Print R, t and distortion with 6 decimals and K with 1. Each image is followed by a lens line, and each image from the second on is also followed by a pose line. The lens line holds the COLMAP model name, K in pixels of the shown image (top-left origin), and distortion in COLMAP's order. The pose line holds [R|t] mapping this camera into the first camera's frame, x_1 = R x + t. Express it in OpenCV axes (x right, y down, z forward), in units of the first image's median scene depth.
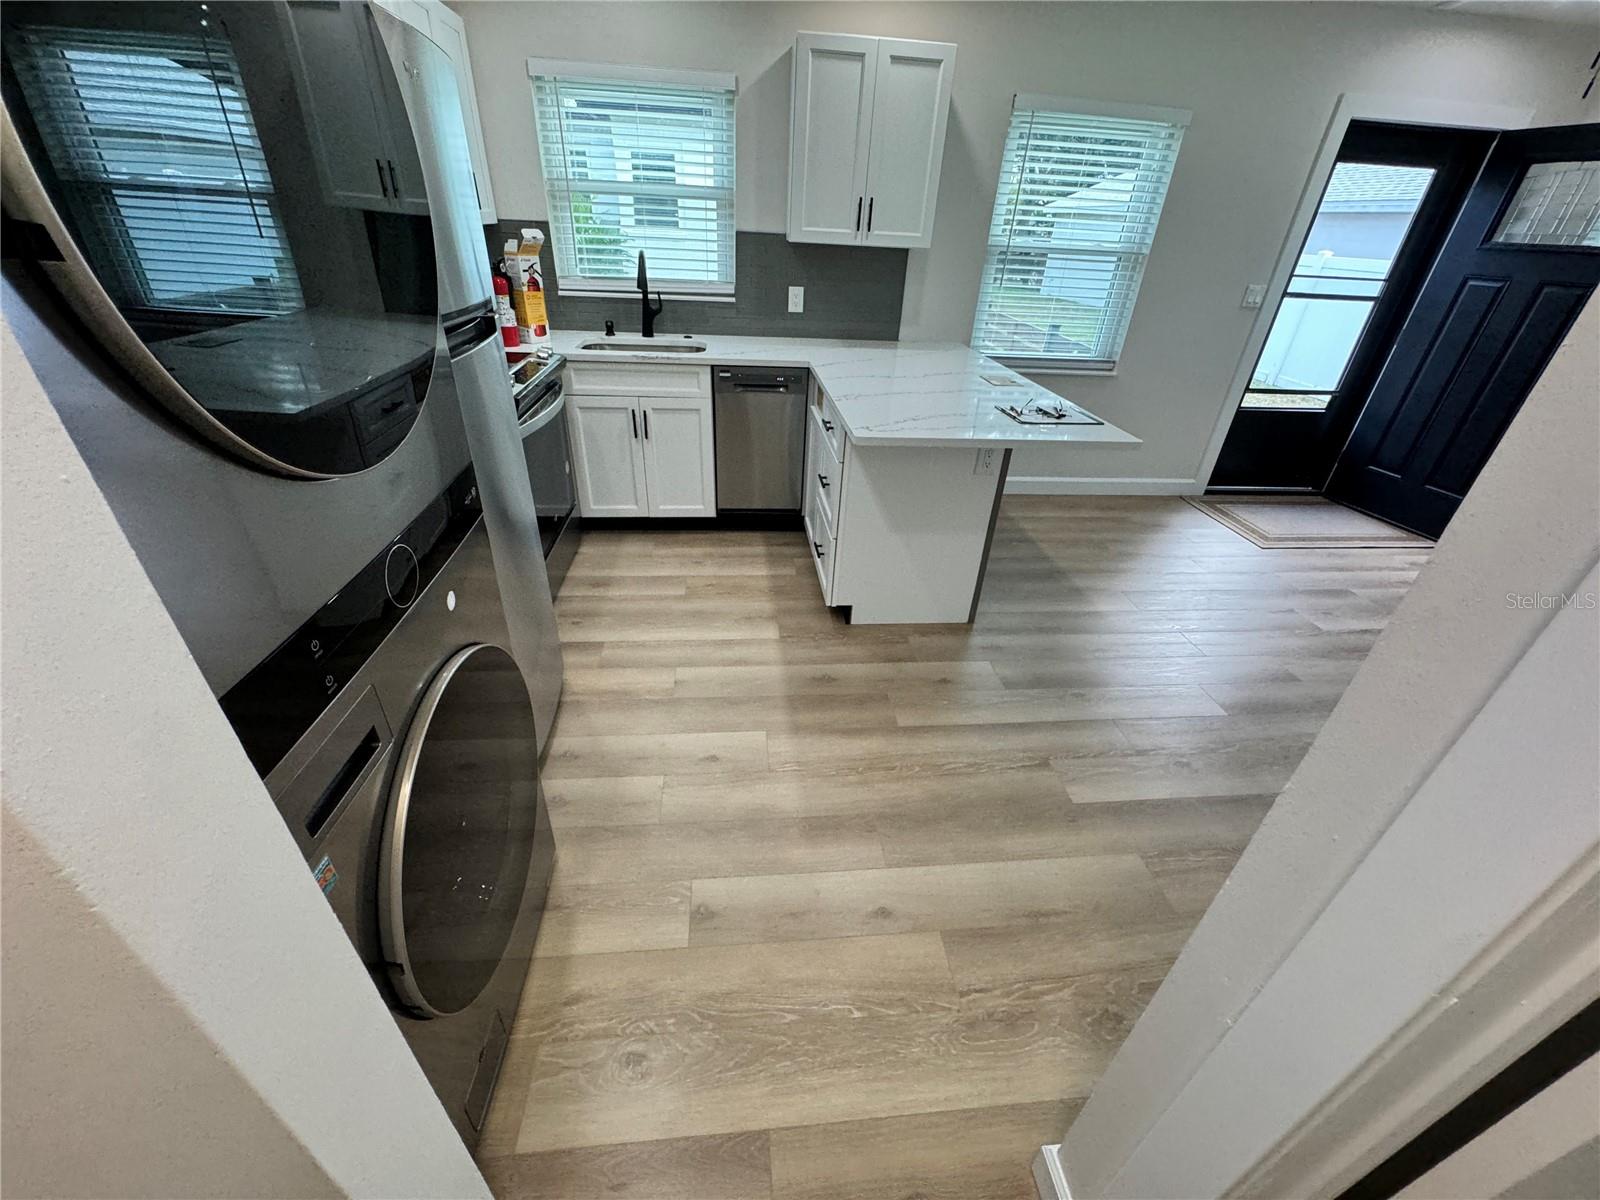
lens RADIAL K [[646.9, 0, 799.4], [0, 646.9, 602.1], [0, 0, 1]] dist [0.000597, -0.000448]
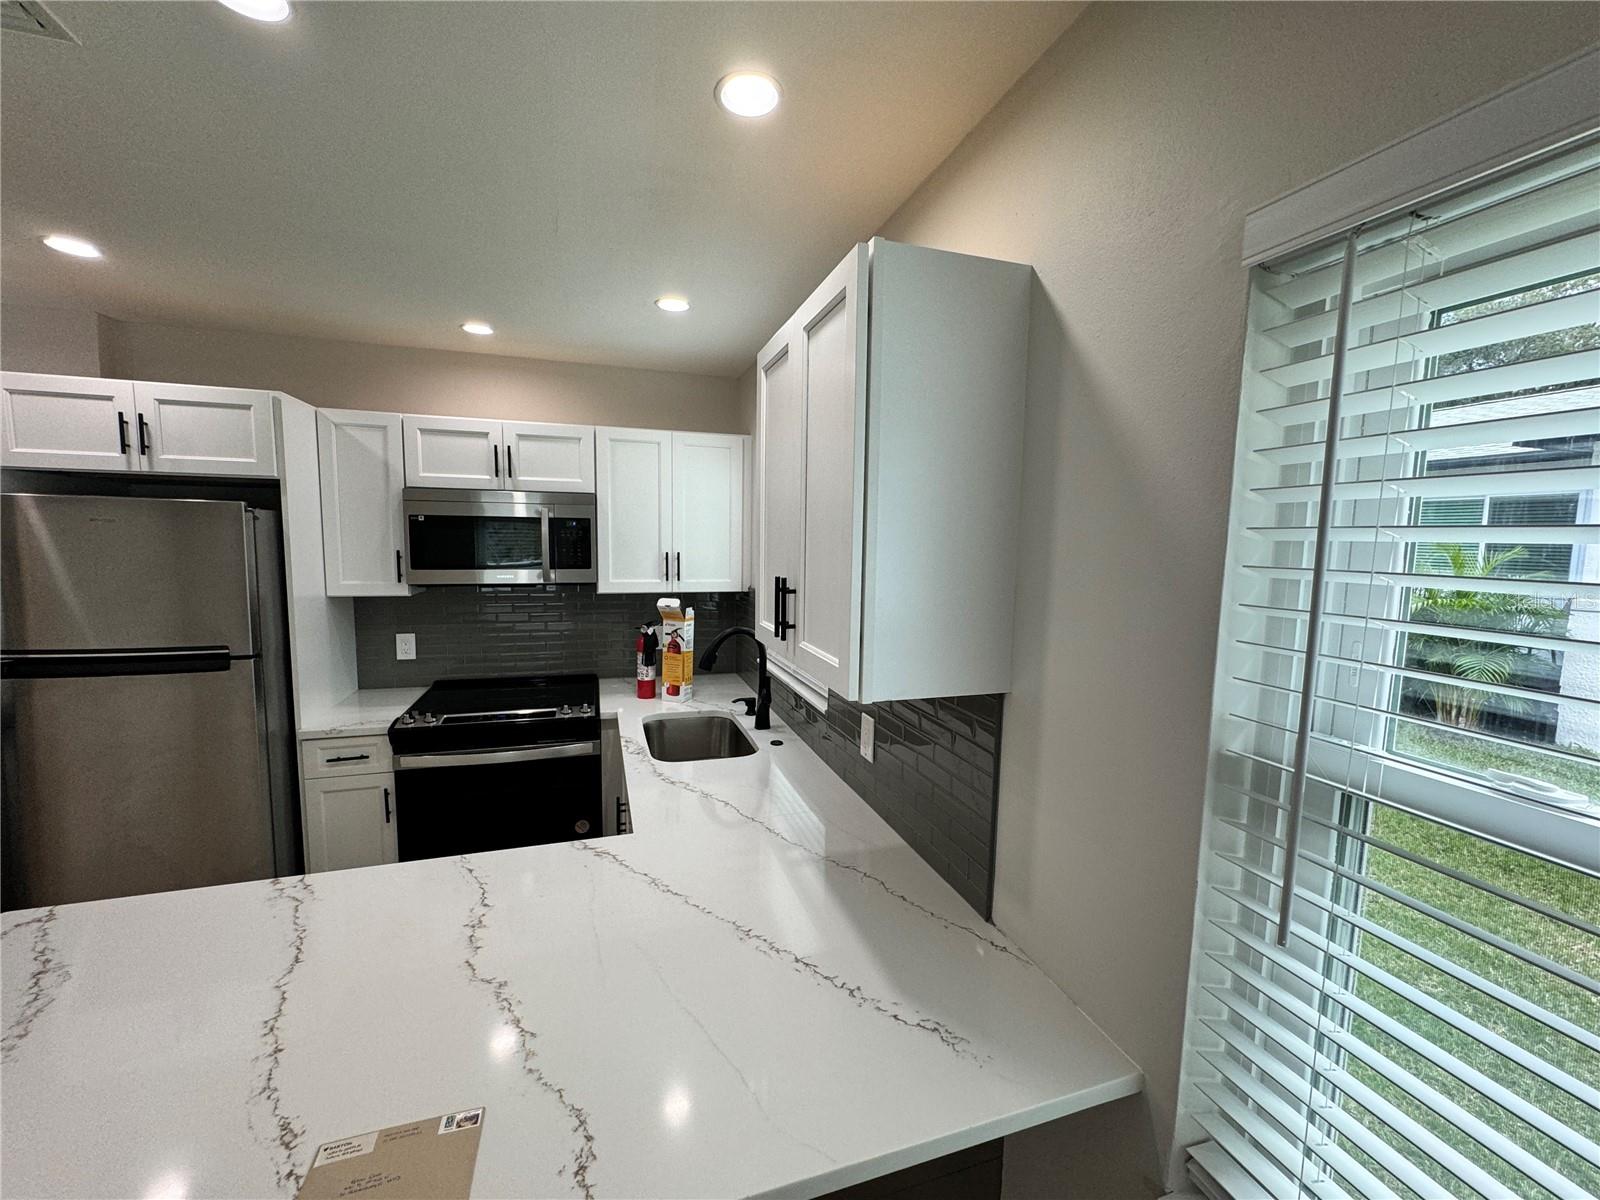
lens RADIAL K [[636.1, 0, 800.0], [0, 636.1, 600.0], [0, 0, 1]] dist [-0.001924, 0.000562]
pose [[0.208094, 0.056316, -0.976486, 0.545482], [-0.499009, 0.864755, -0.056469, -0.572390], [0.841241, 0.499026, 0.208053, 0.891274]]
